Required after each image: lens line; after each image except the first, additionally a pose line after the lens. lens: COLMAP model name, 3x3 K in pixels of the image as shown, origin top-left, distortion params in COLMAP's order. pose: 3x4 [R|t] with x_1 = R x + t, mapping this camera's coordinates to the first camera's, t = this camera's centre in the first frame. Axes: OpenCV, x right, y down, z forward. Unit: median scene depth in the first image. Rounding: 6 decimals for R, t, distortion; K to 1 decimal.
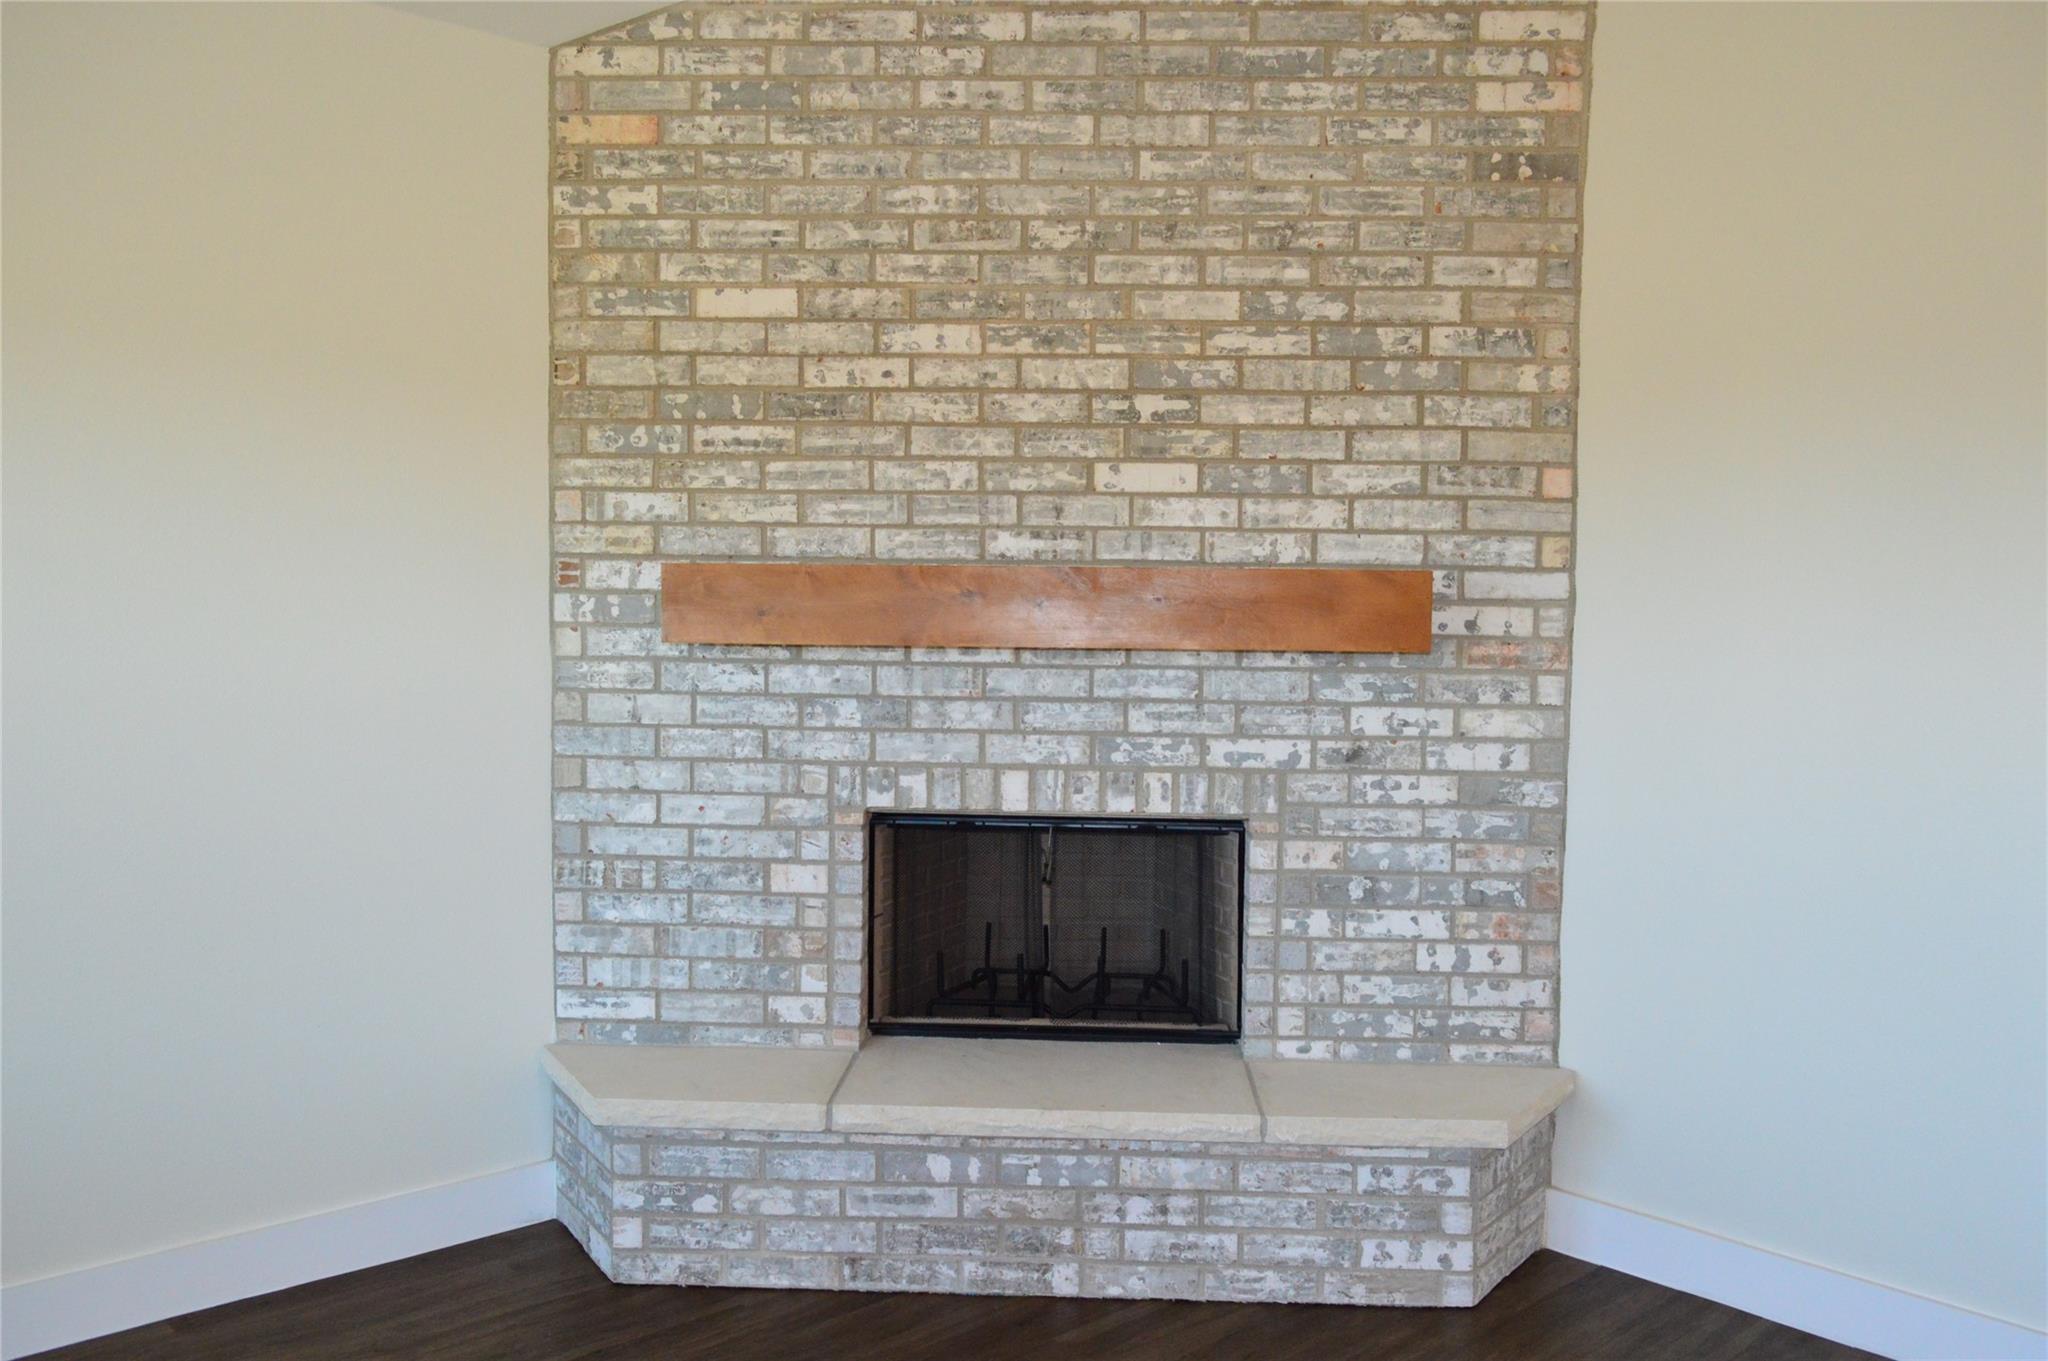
lens RADIAL K [[1616.7, 0, 1031.6], [0, 1616.7, 691.7], [0, 0, 1]] dist [-0.016718, 0.010885]
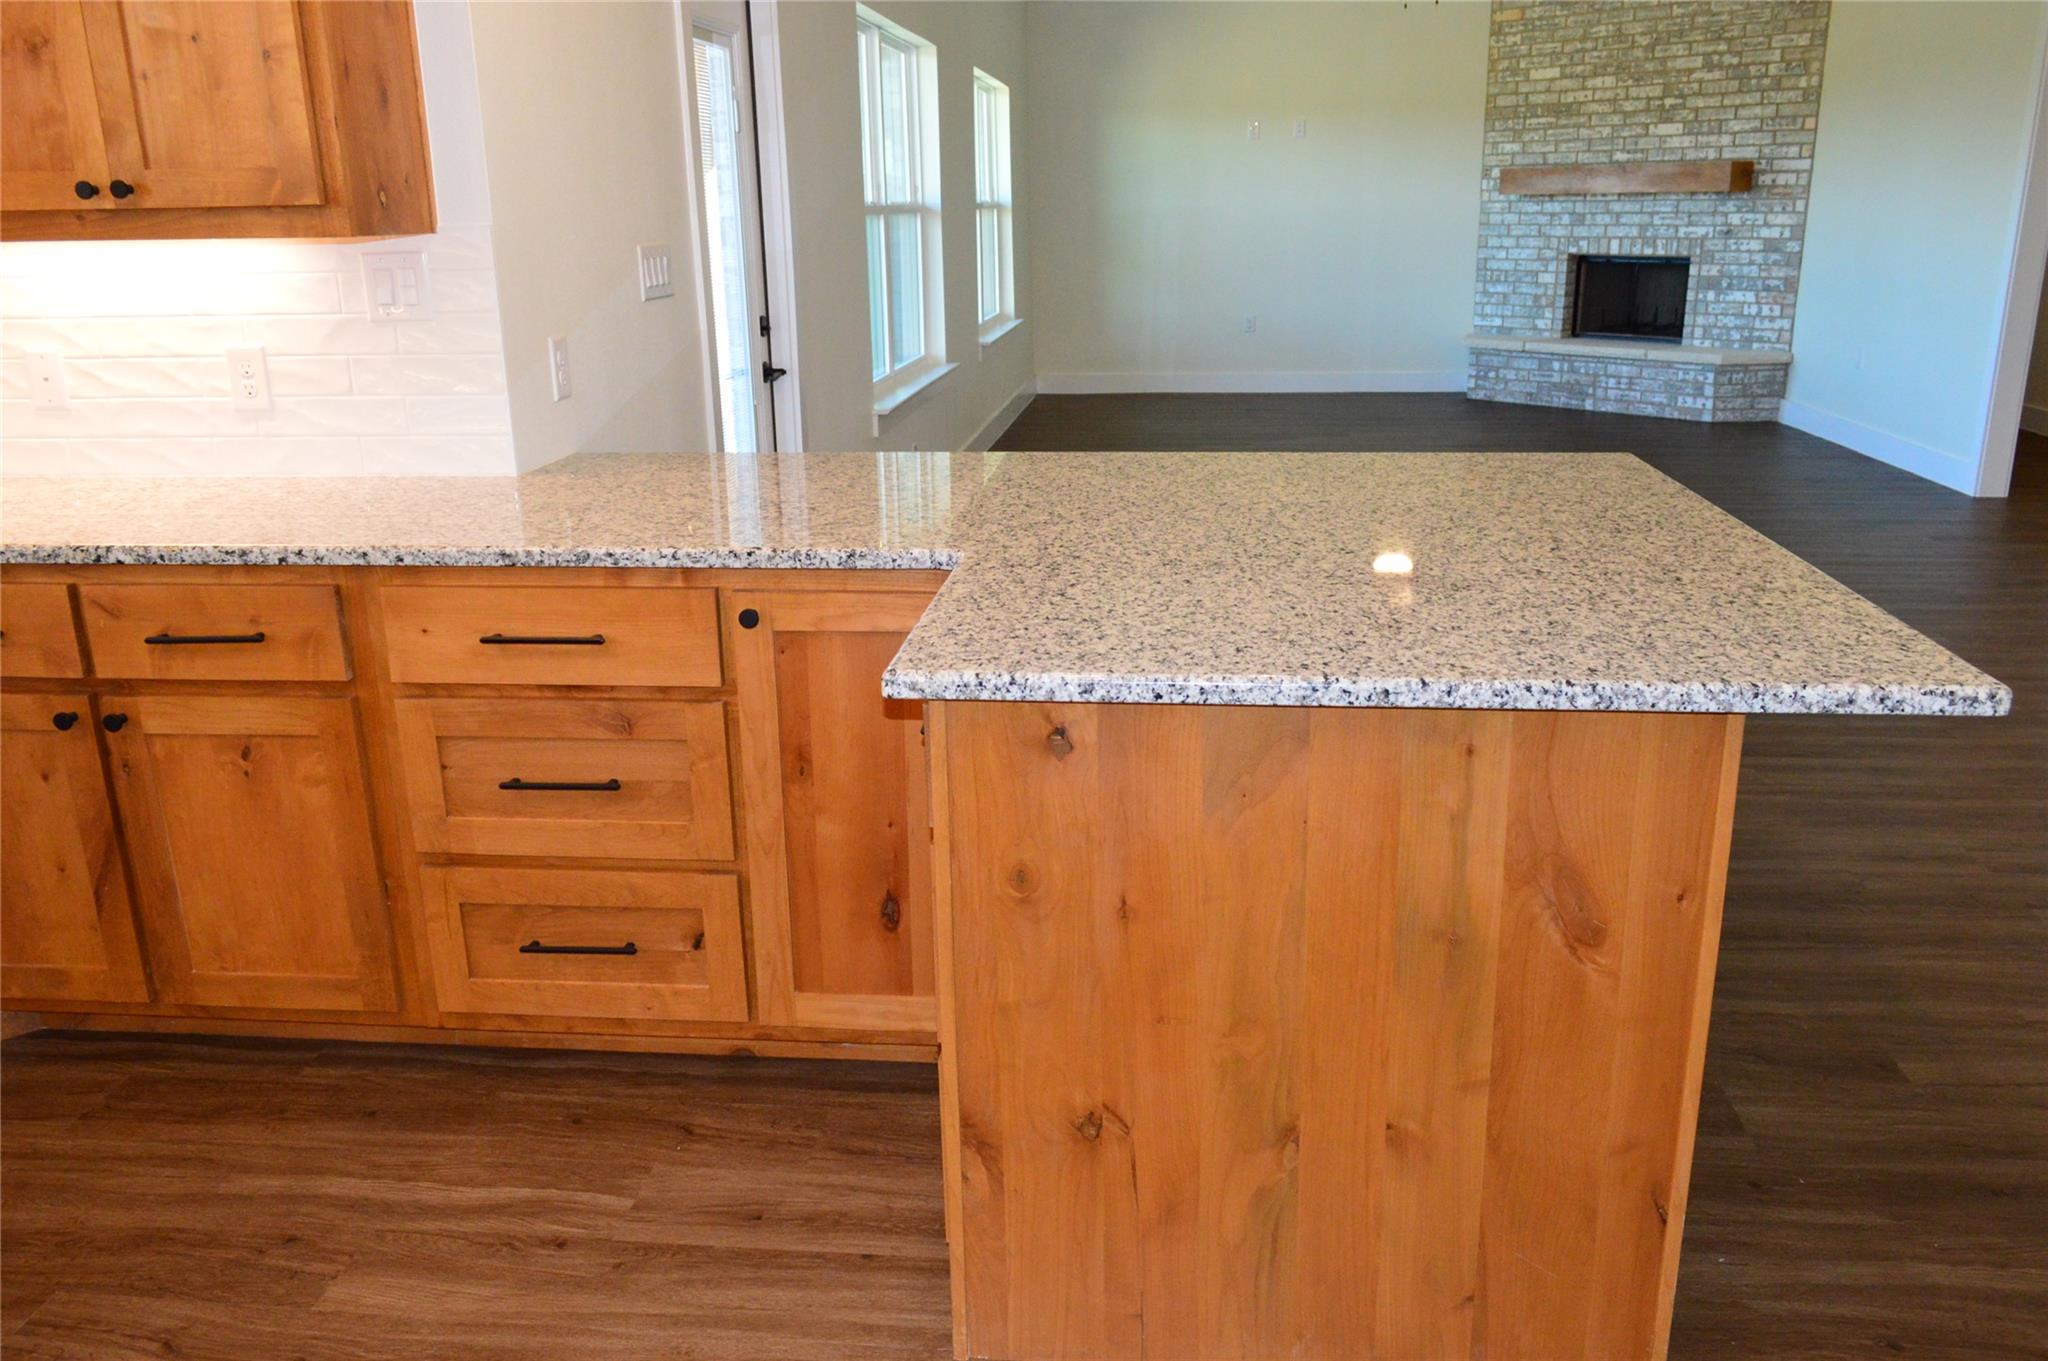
lens RADIAL K [[1616.7, 0, 1031.6], [0, 1616.7, 691.7], [0, 0, 1]] dist [-0.016718, 0.010885]
pose [[0.662876, 0.194657, -0.722983, 1.541214], [-0.014797, 0.968830, 0.247283, 0.136397], [0.748583, -0.153219, 0.645094, -1.756577]]
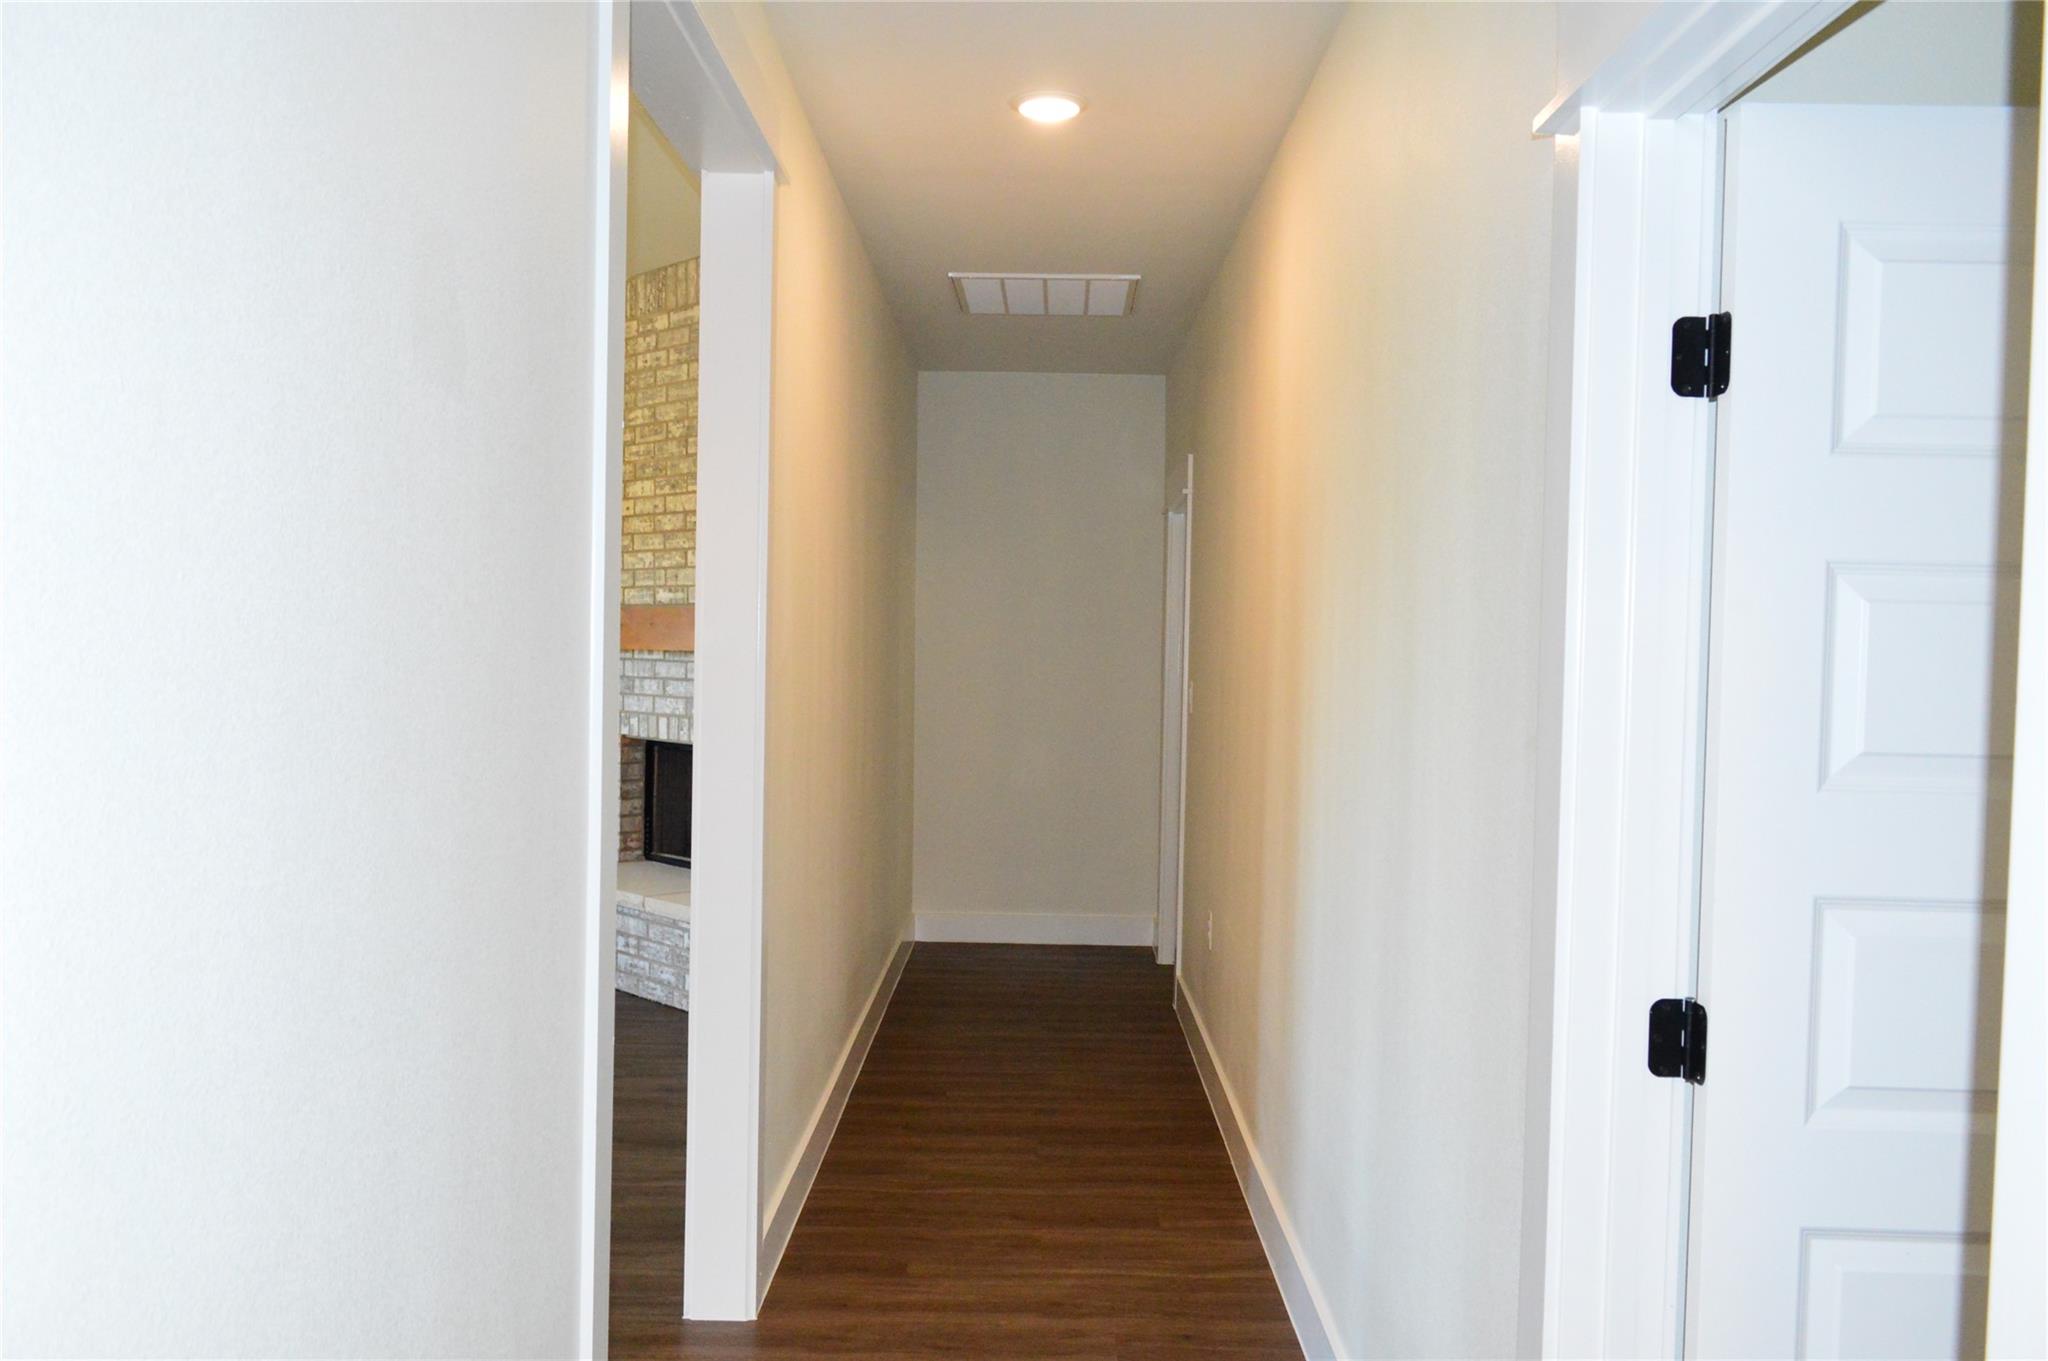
lens RADIAL K [[1616.7, 0, 1031.6], [0, 1616.7, 691.7], [0, 0, 1]] dist [-0.016718, 0.010885]
pose [[0.735486, 0.021208, -0.677208, 1.575091], [-0.042261, 0.999000, -0.014612, 0.029106], [0.676221, 0.039367, 0.735646, -0.080607]]
